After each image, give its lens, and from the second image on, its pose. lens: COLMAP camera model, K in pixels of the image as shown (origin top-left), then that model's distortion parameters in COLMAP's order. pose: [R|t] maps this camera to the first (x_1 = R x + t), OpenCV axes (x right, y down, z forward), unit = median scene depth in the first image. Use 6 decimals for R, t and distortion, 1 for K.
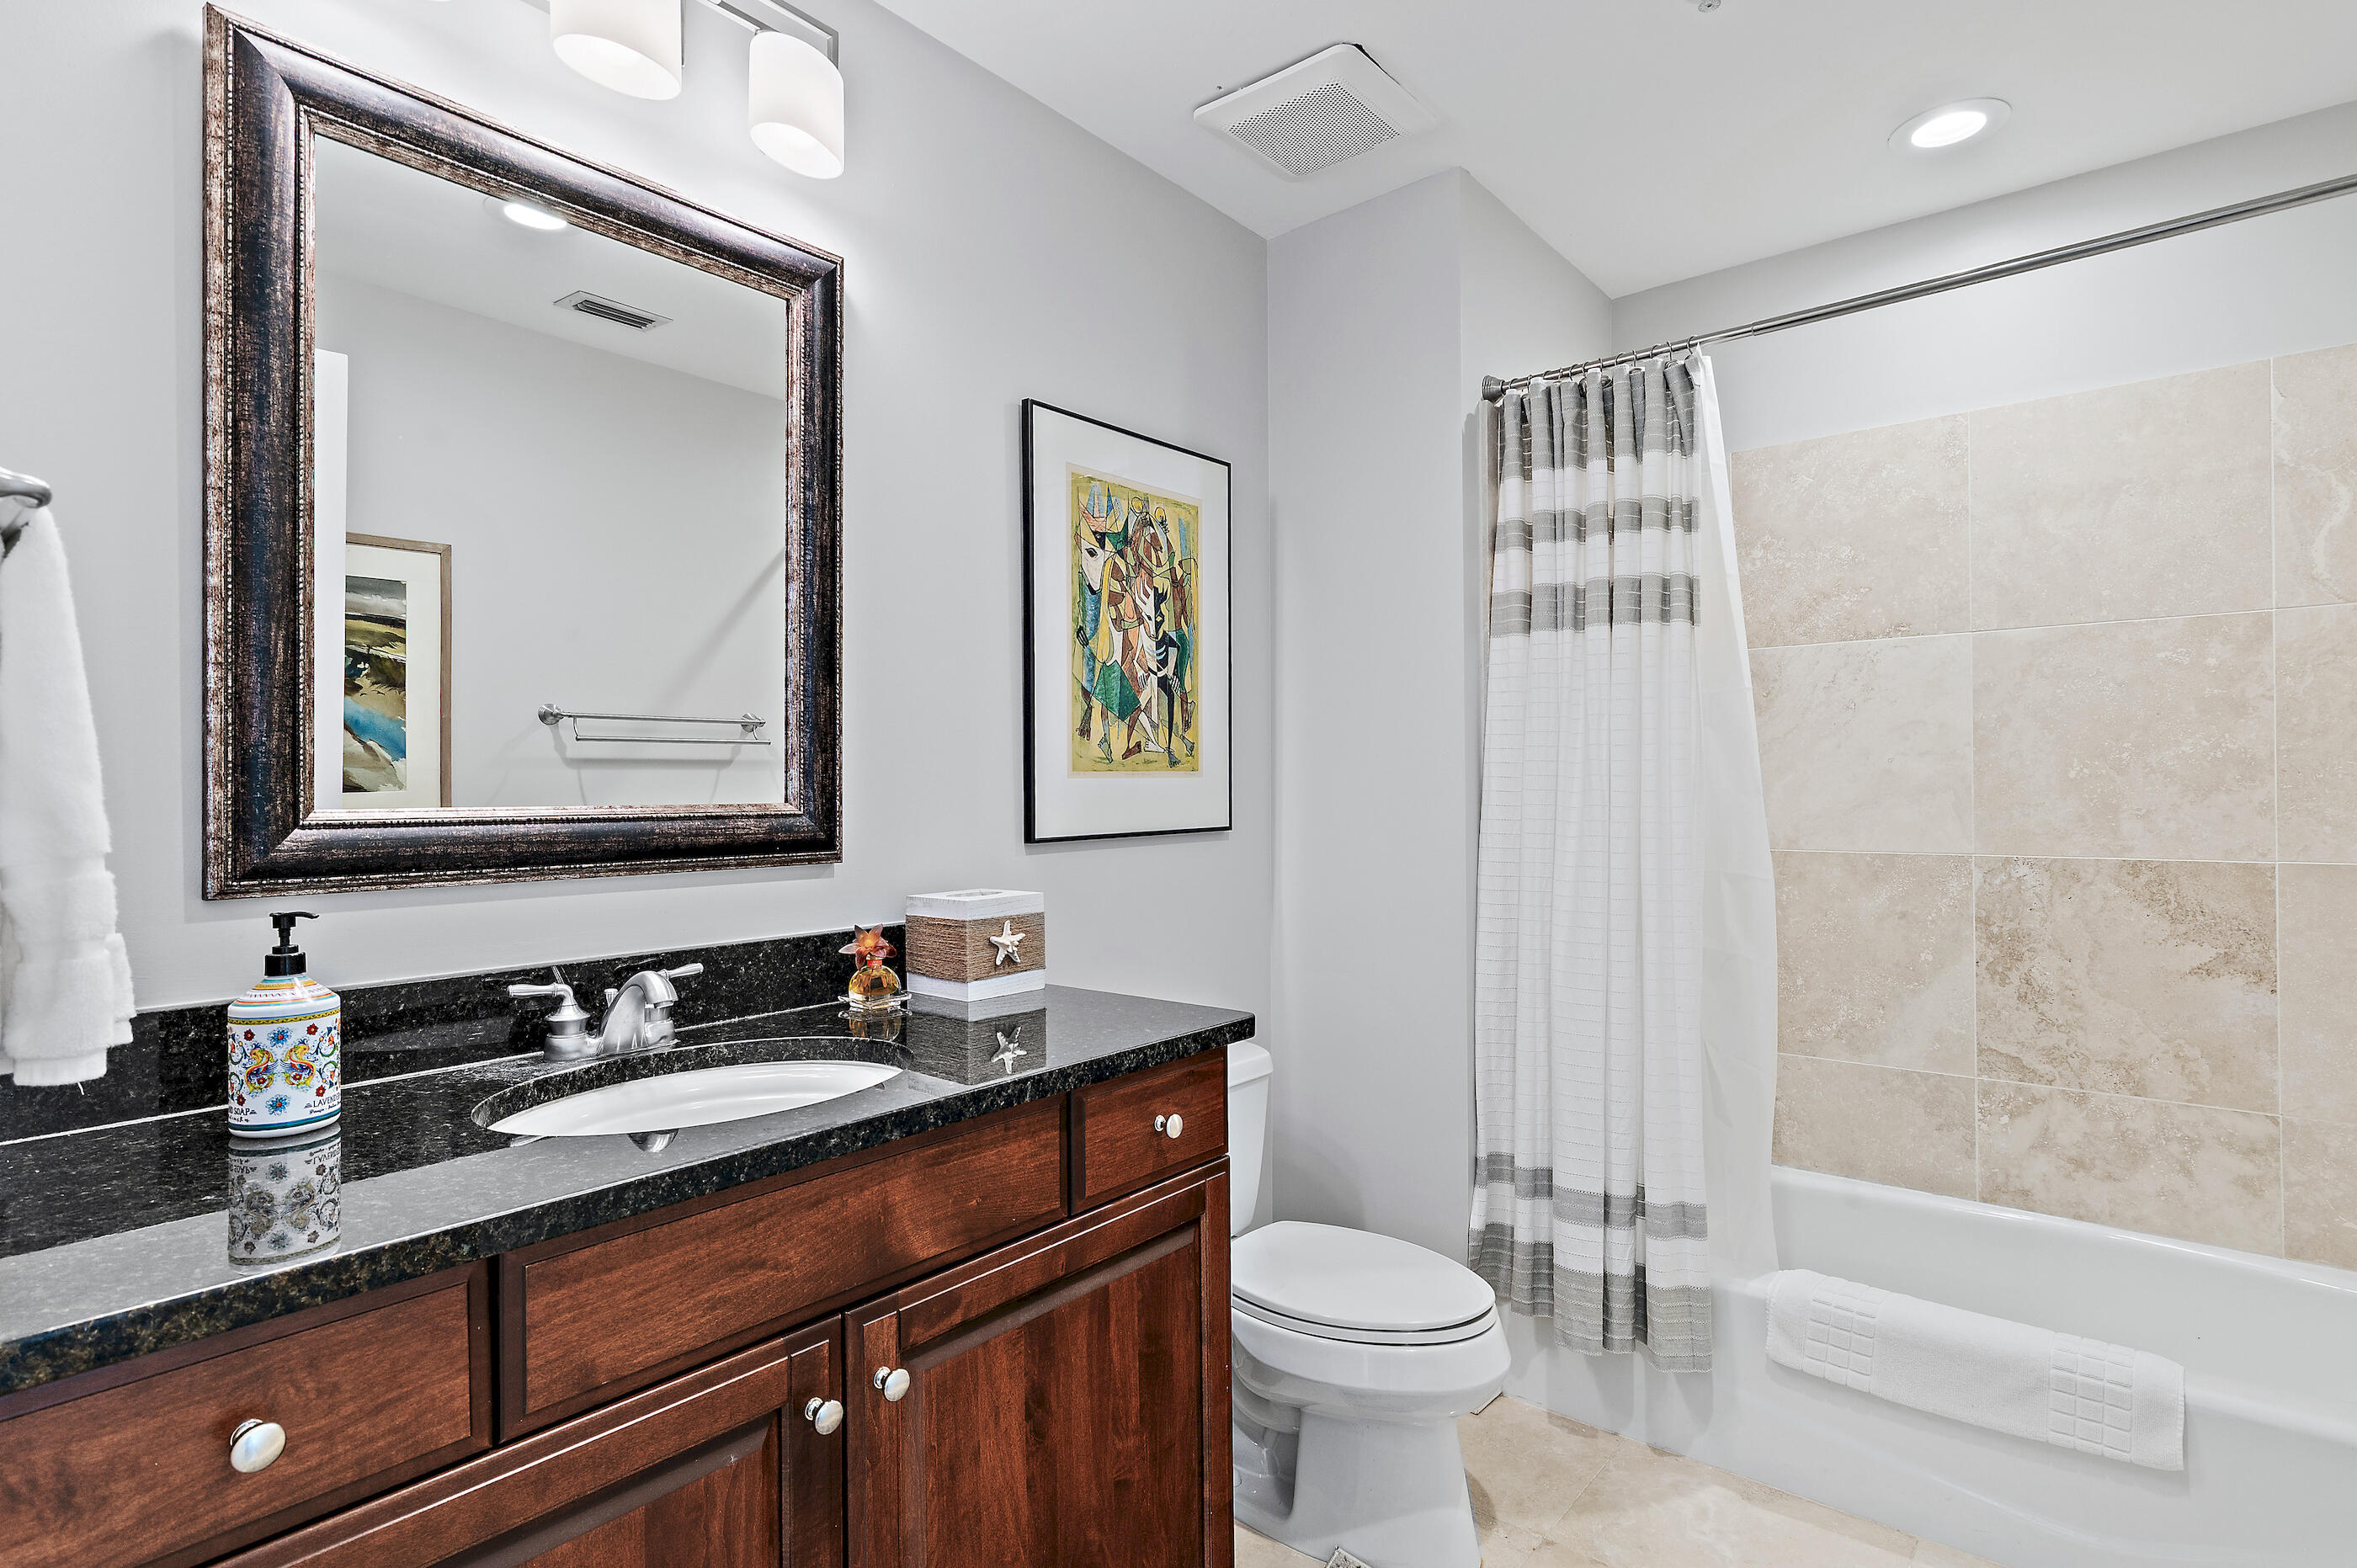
lens RADIAL K [[1161.1, 0, 1178.5], [0, 1161.1, 784.0], [0, 0, 1]] dist [0.066260, 0.000592]
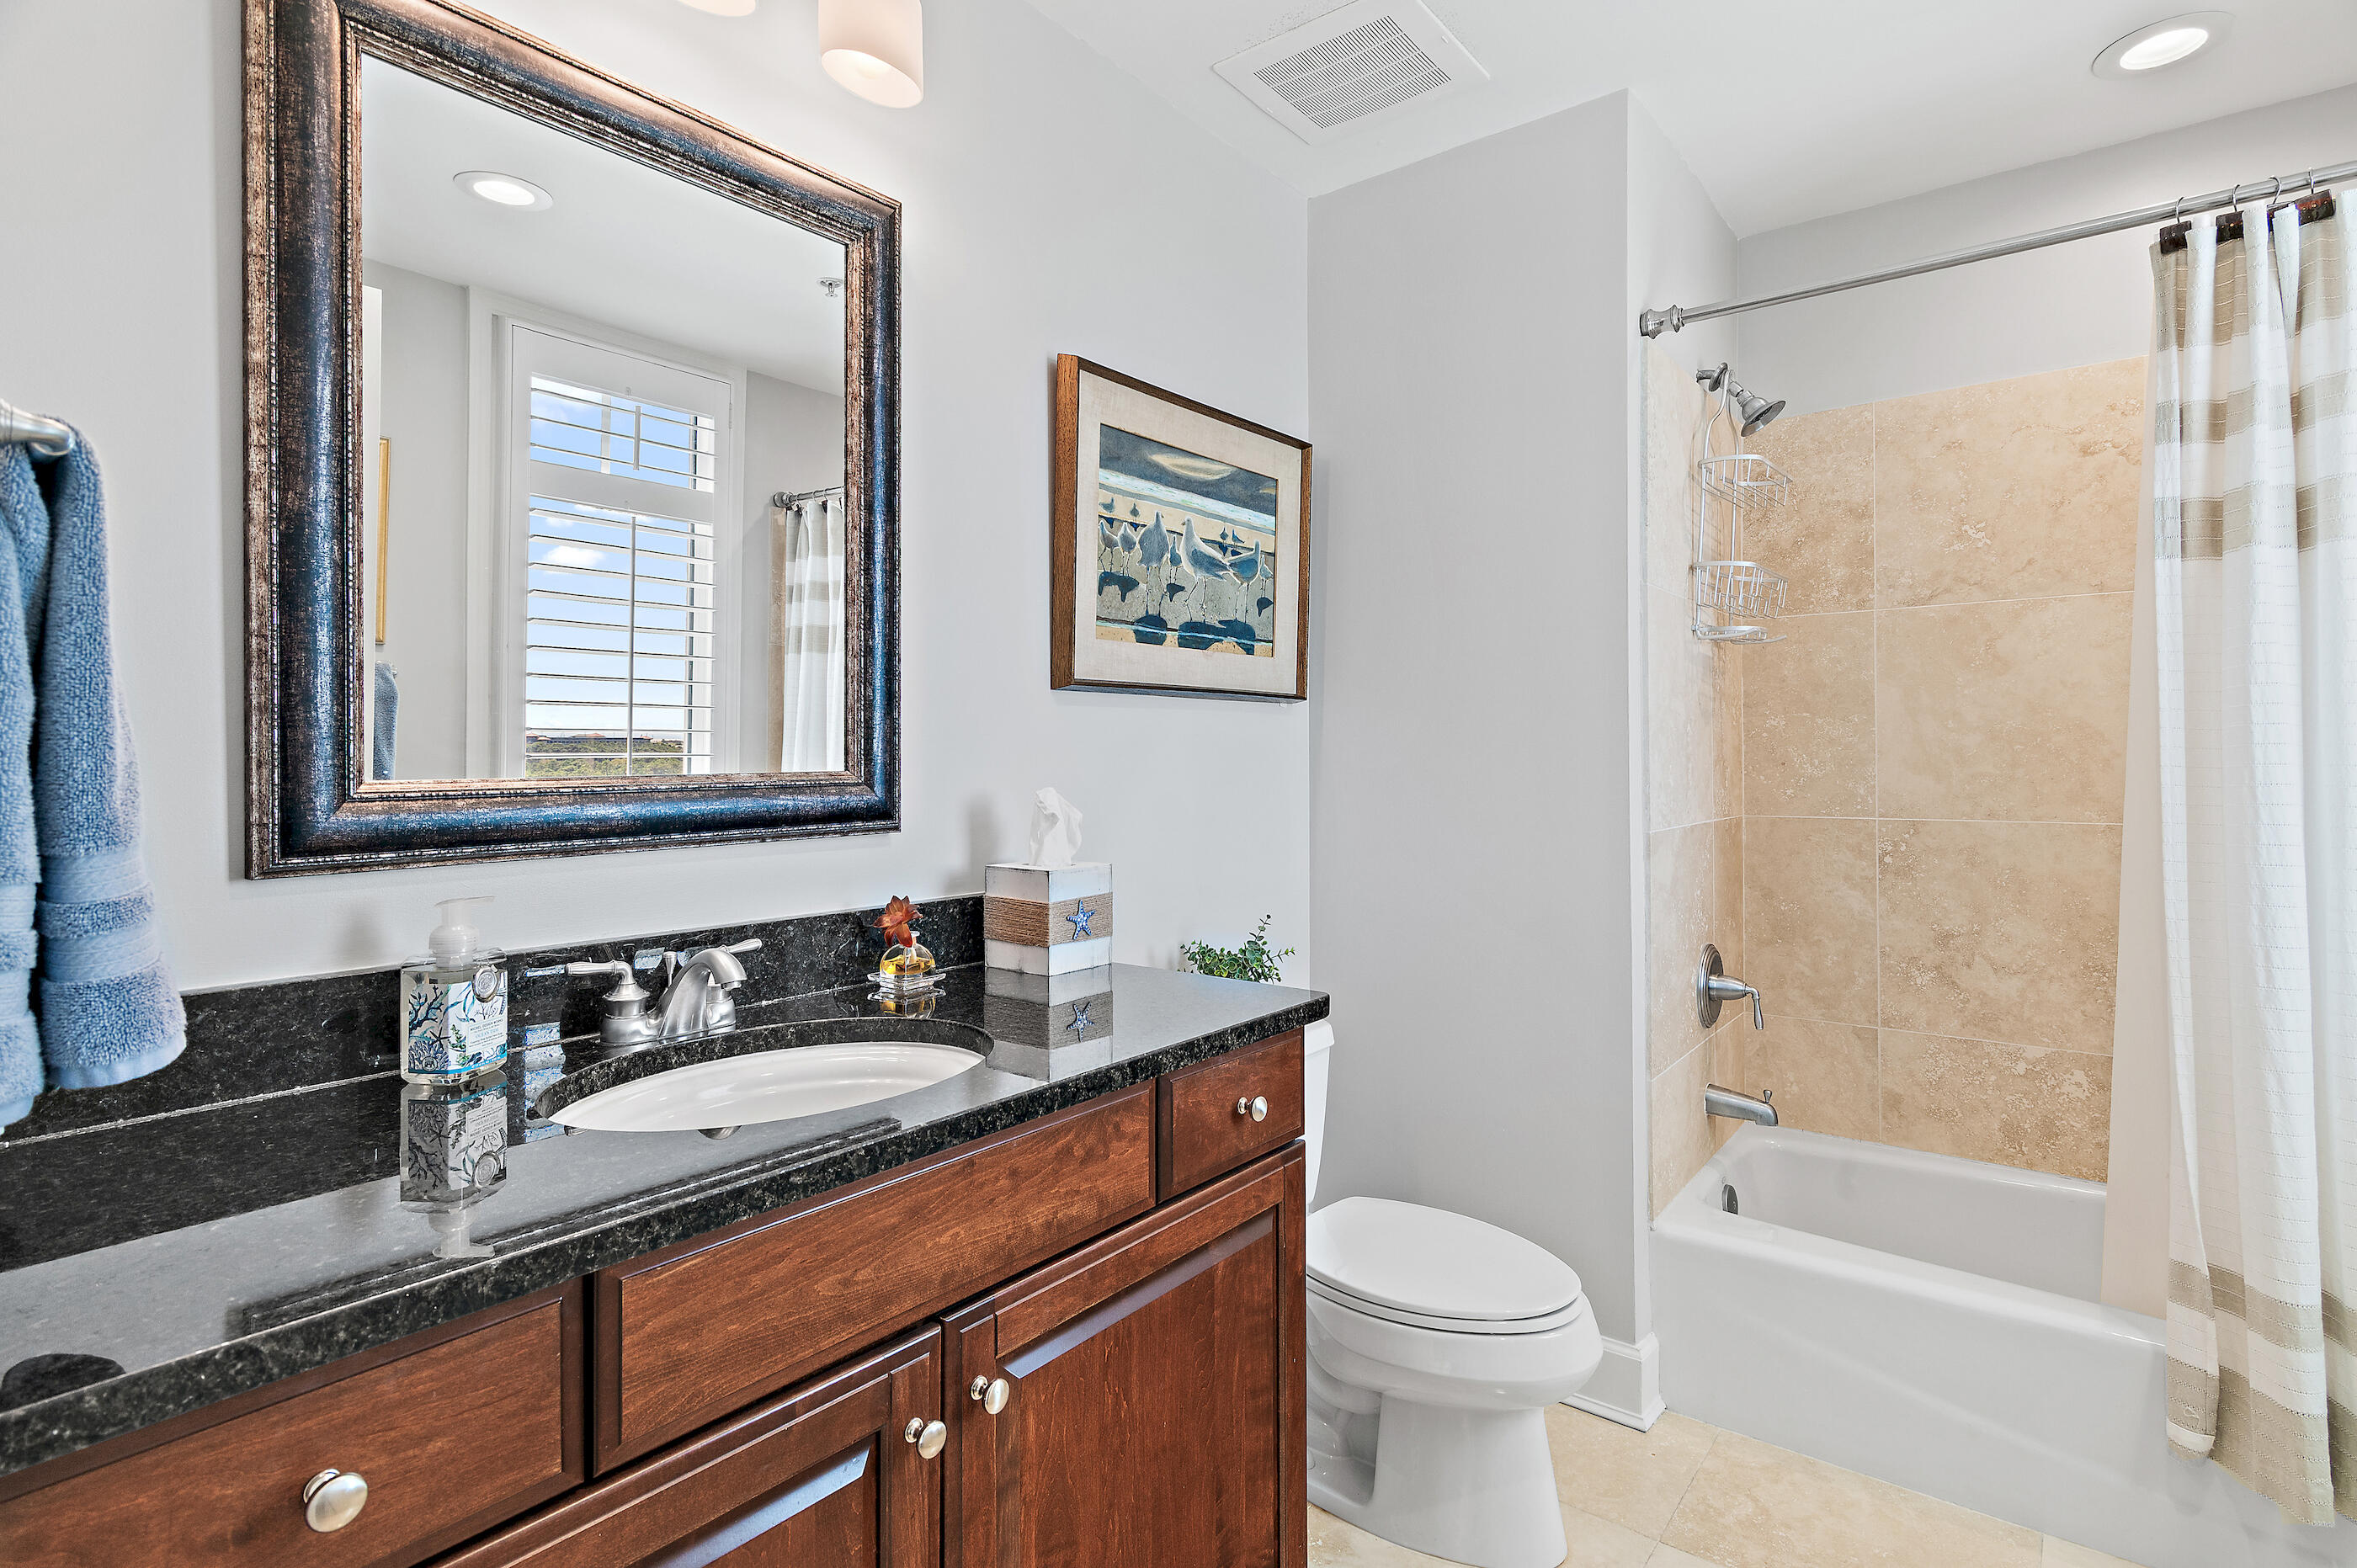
lens RADIAL K [[1127.9, 0, 1178.5], [0, 1127.9, 784.0], [0, 0, 1]] dist [-0.000753, 0.016975]
pose [[0.999973, -0.005611, 0.004760, -0.078841], [0.005557, 0.999921, 0.011292, 0.019529], [-0.004823, -0.011265, 0.999925, 0.098984]]
